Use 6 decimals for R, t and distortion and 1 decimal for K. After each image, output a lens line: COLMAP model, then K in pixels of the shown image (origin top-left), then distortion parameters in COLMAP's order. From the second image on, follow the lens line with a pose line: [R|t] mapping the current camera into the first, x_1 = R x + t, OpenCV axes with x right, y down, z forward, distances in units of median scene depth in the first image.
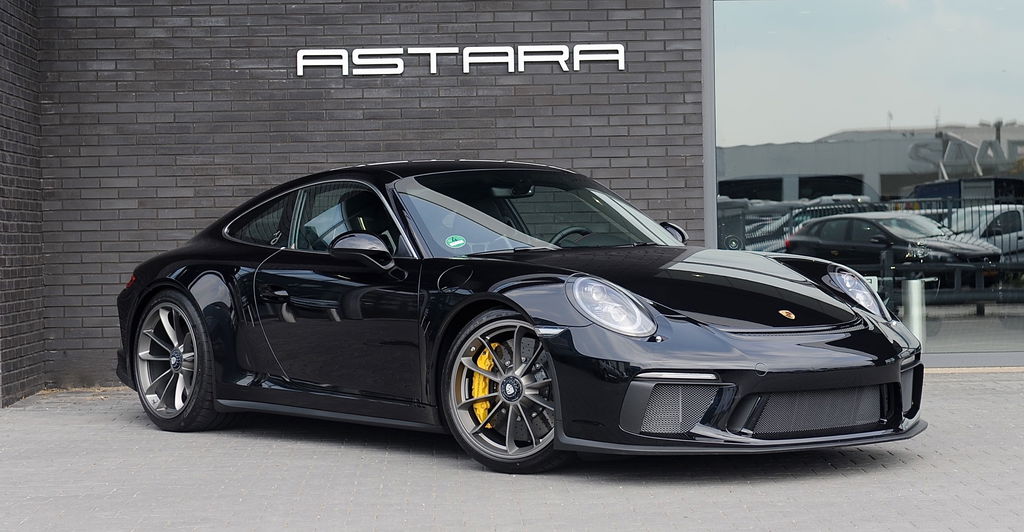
lens RADIAL K [[1977.4, 0, 511.1], [0, 1977.4, 269.7], [0, 0, 1]] dist [-0.011258, 0.000000]
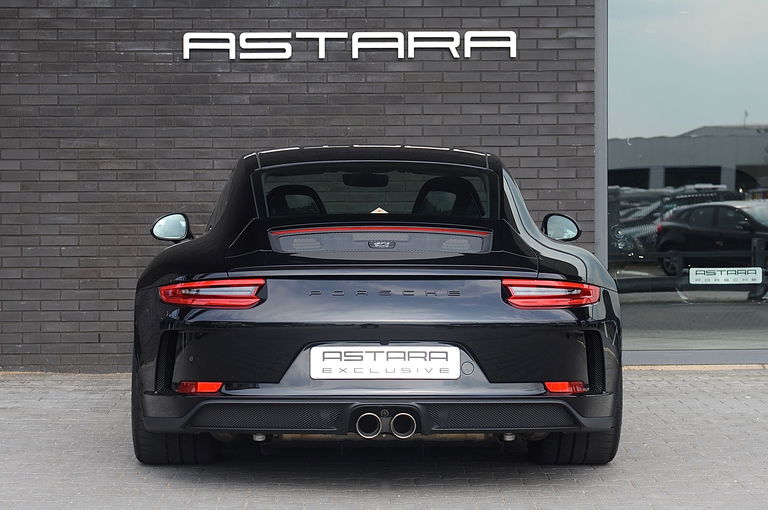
lens RADIAL K [[1573.6, 0, 384.6], [0, 1573.6, 251.0], [0, 0, 1]] dist [0.039444, 0.000000]
pose [[0.999743, 0.013975, -0.017840, 0.007264], [-0.013820, 0.999866, 0.008789, -0.010787], [0.017960, -0.008540, 0.999802, 0.215303]]
